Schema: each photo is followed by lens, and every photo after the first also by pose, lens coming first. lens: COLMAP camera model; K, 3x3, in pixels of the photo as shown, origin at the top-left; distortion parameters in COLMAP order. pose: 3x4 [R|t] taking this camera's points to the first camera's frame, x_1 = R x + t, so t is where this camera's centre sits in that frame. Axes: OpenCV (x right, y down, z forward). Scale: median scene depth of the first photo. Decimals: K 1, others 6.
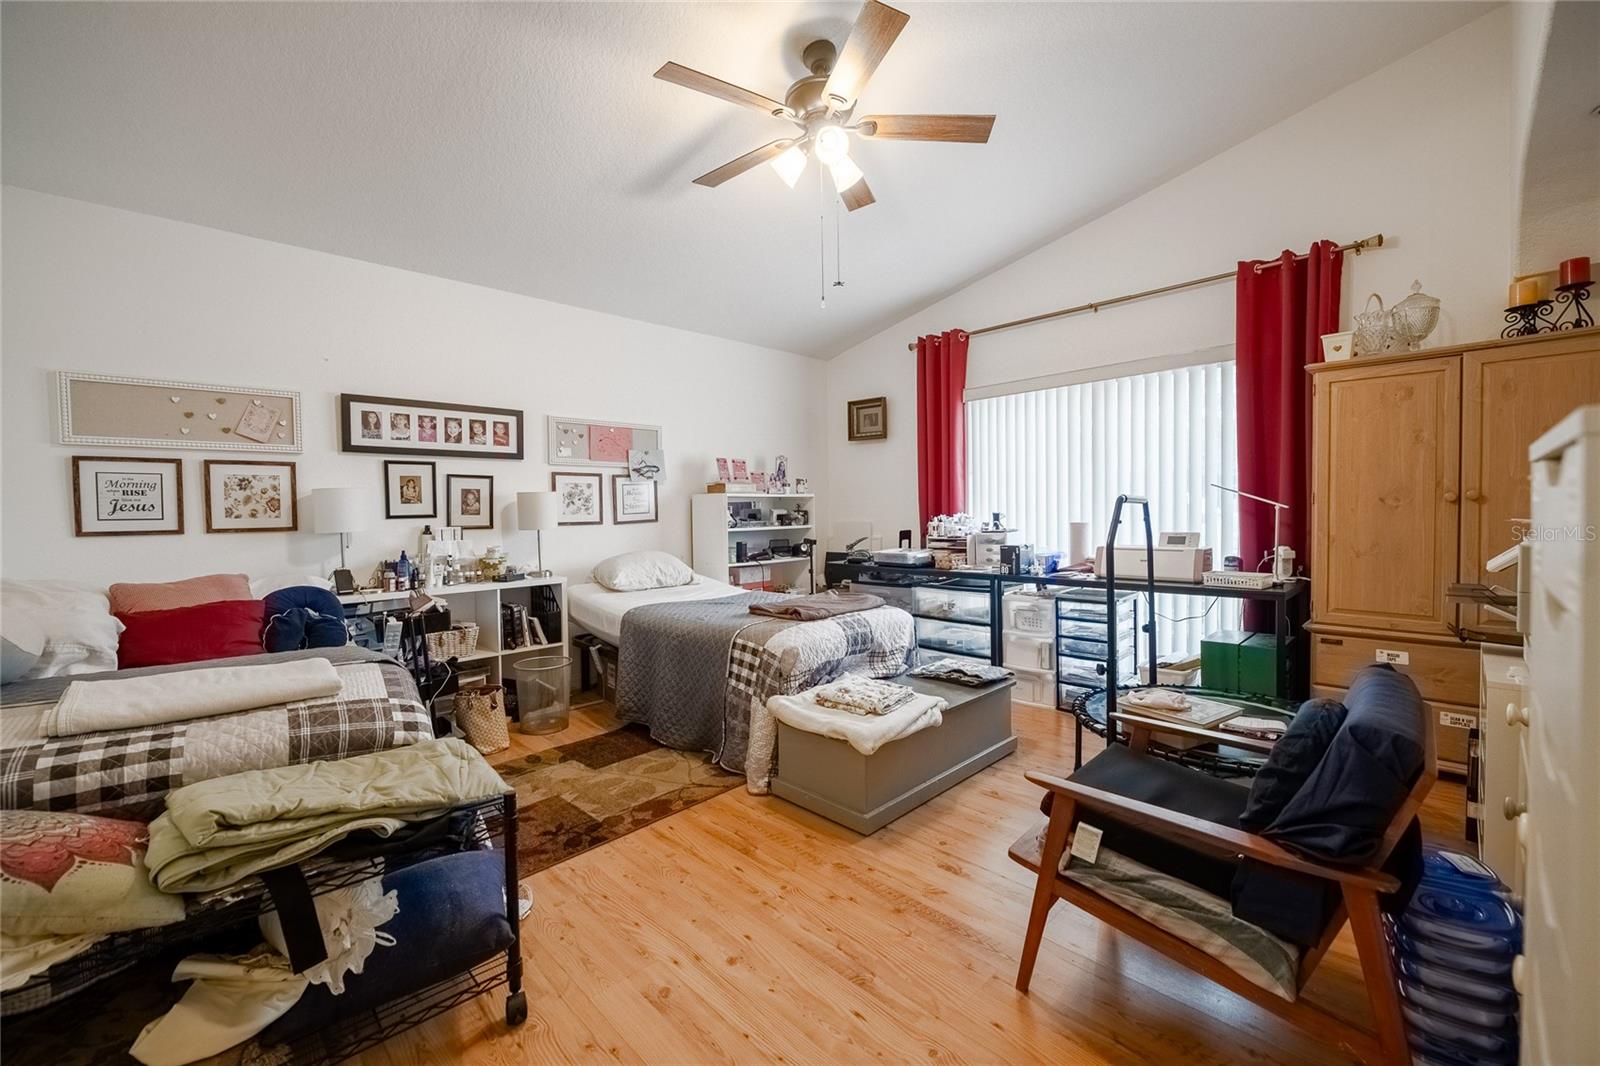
lens RADIAL K [[664.1, 0, 809.1], [0, 664.1, 525.7], [0, 0, 1]] dist [-0.009940, -0.001278]
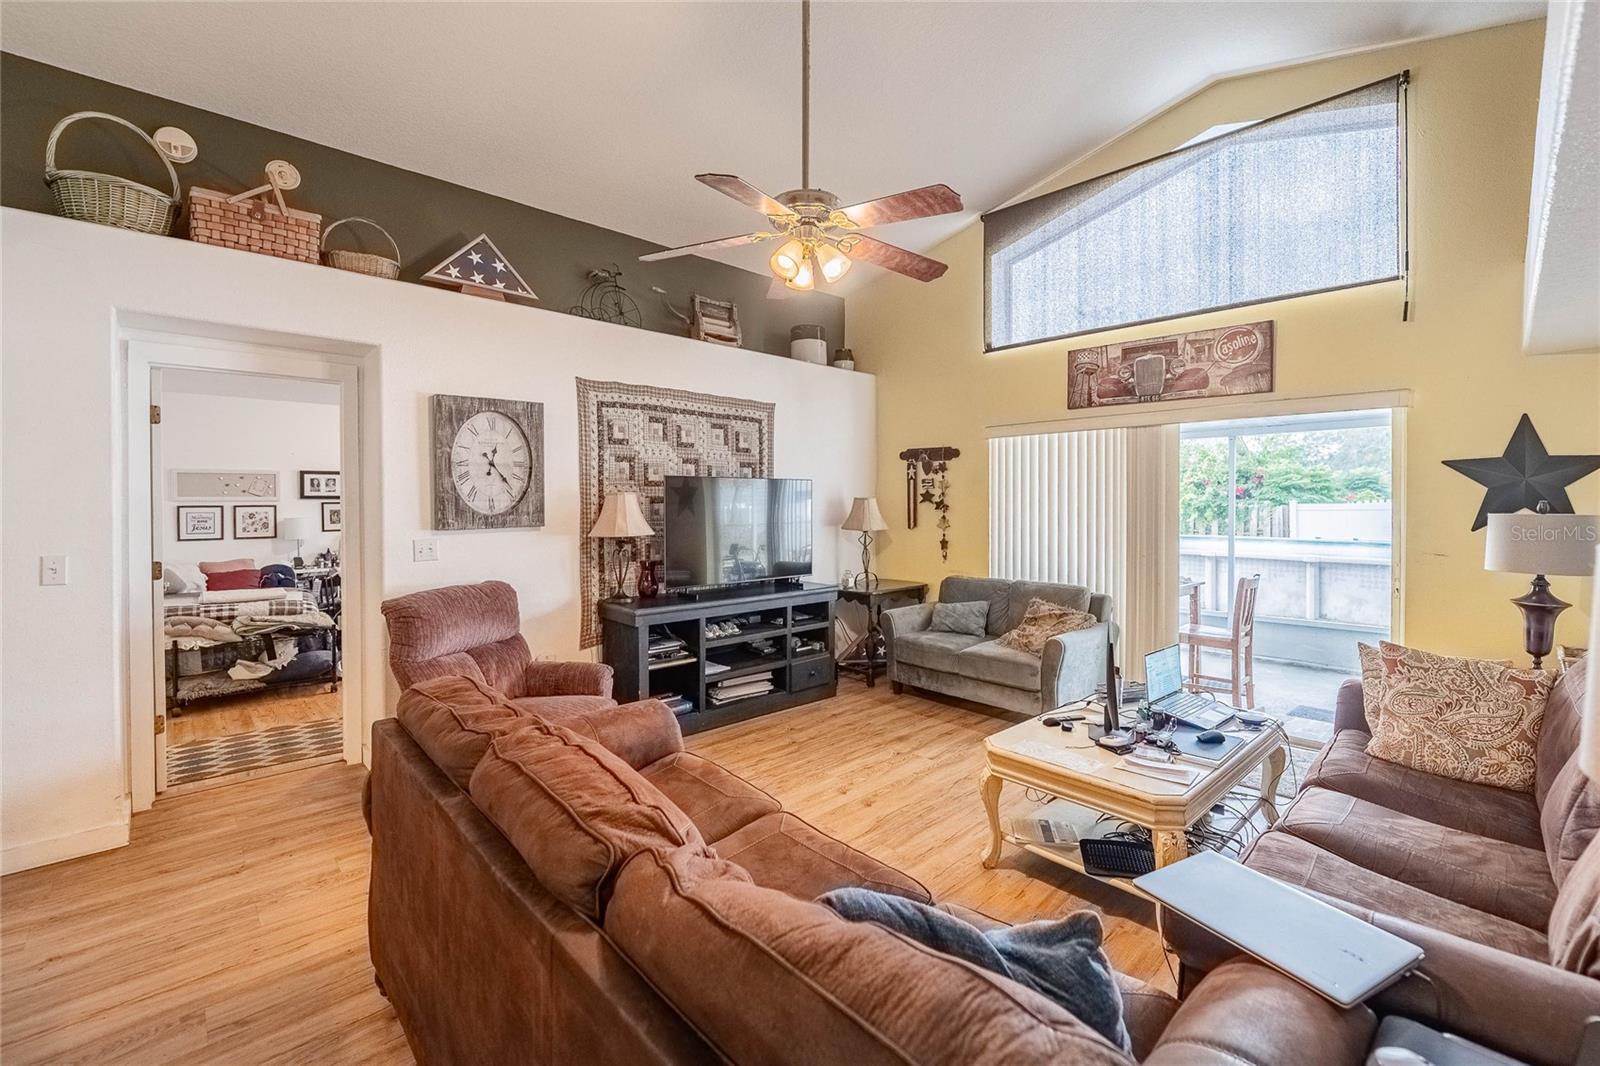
lens RADIAL K [[677.1, 0, 804.1], [0, 677.1, 505.1], [0, 0, 1]] dist [-0.009576, 0.000066]
pose [[0.999941, 0.010161, -0.003887, 0.892969], [-0.010237, 0.999745, -0.020103, -0.071022], [0.003682, 0.020142, 0.999790, -1.115358]]
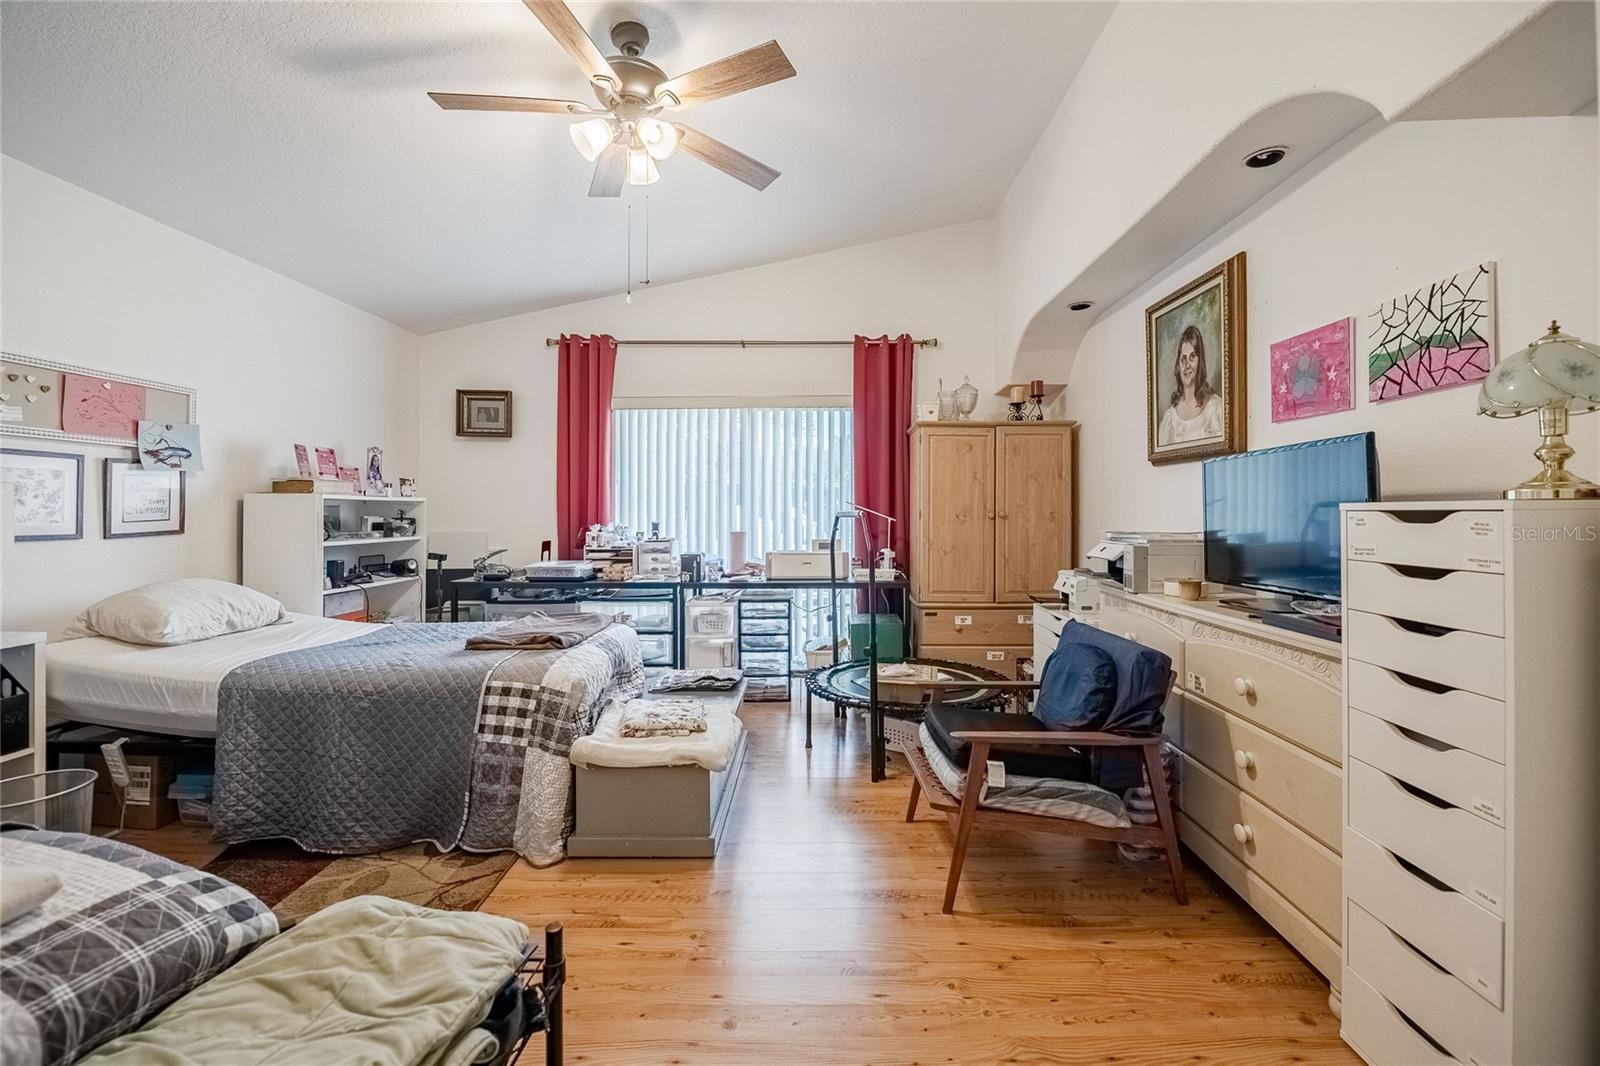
lens RADIAL K [[664.1, 0, 820.7], [0, 664.1, 507.5], [0, 0, 1]] dist [-0.009940, -0.001278]
pose [[0.693757, 0.020401, 0.719920, -0.357977], [0.006572, 0.999378, -0.034654, -0.007288], [-0.720179, 0.028773, 0.693191, 0.138036]]
